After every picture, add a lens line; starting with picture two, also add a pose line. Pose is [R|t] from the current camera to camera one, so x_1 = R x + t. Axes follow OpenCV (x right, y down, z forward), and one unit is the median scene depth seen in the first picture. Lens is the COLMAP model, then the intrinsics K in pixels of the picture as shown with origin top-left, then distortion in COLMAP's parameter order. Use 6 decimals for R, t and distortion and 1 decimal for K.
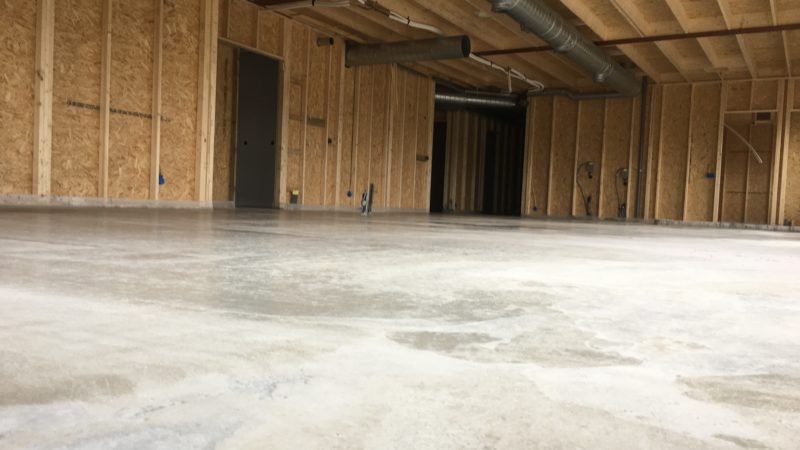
lens RADIAL K [[693.1, 0, 400.0], [0, 693.1, 225.0], [0, 0, 1]] dist [0.136685, -0.005792]
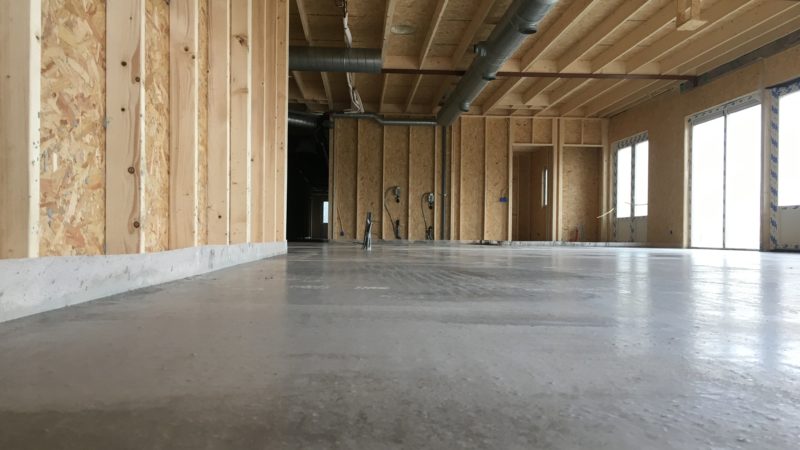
lens RADIAL K [[693.1, 0, 400.0], [0, 693.1, 225.0], [0, 0, 1]] dist [0.136685, -0.005792]
pose [[0.833947, -0.028006, 0.551133, -0.286629], [0.043080, 0.998967, -0.014424, -0.019834], [-0.550160, 0.035772, 0.834293, 0.167049]]
